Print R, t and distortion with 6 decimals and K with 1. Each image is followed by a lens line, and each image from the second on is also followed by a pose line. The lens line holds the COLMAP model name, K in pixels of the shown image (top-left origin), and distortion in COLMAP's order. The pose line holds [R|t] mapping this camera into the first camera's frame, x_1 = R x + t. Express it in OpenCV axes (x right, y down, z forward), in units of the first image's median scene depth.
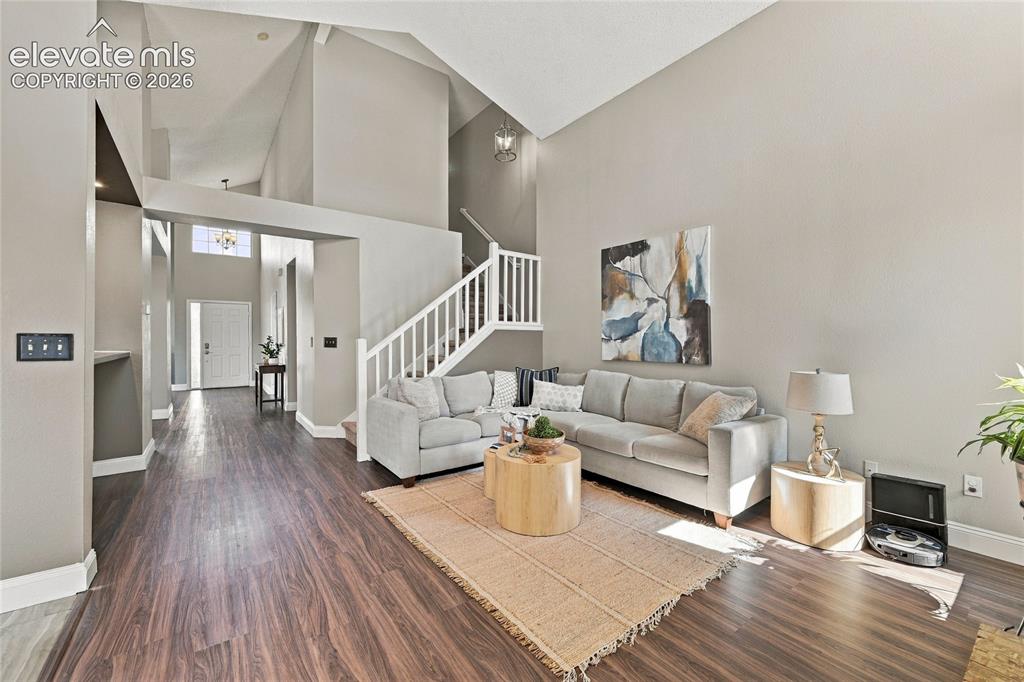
lens RADIAL K [[409.1, 0, 512.9], [0, 409.1, 340.9], [0, 0, 1]] dist [-0.002754, -0.000433]
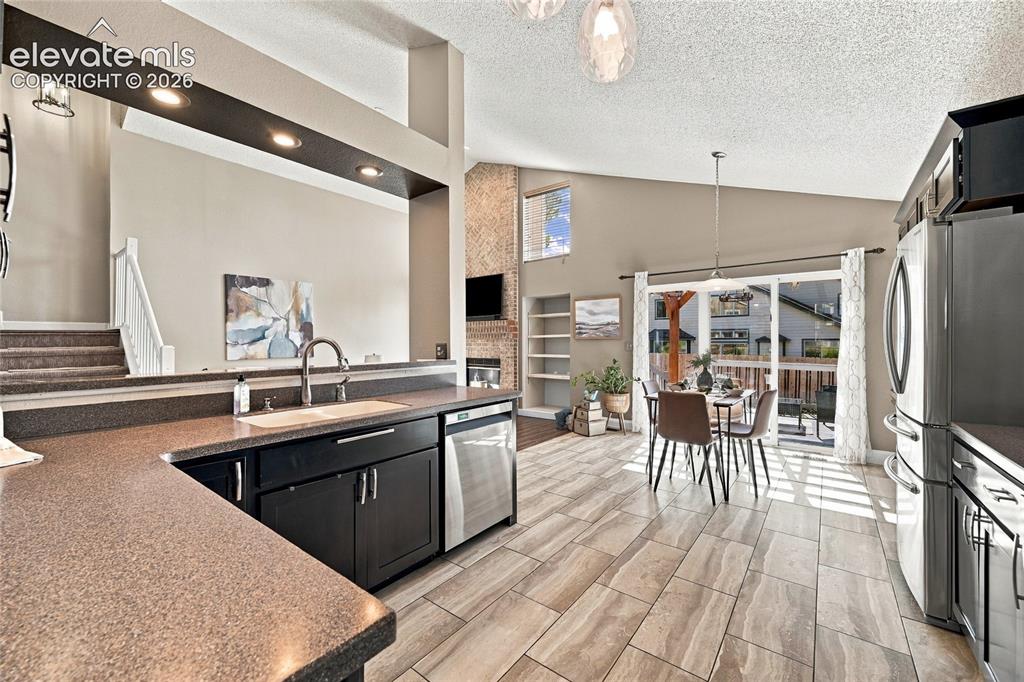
lens RADIAL K [[409.1, 0, 521.7], [0, 409.1, 343.2], [0, 0, 1]] dist [-0.002754, -0.000433]
pose [[-0.268752, -0.003637, 0.963203, -1.482579], [0.010187, 0.999926, 0.006618, -0.007426], [-0.963156, 0.011591, -0.268695, 0.535329]]
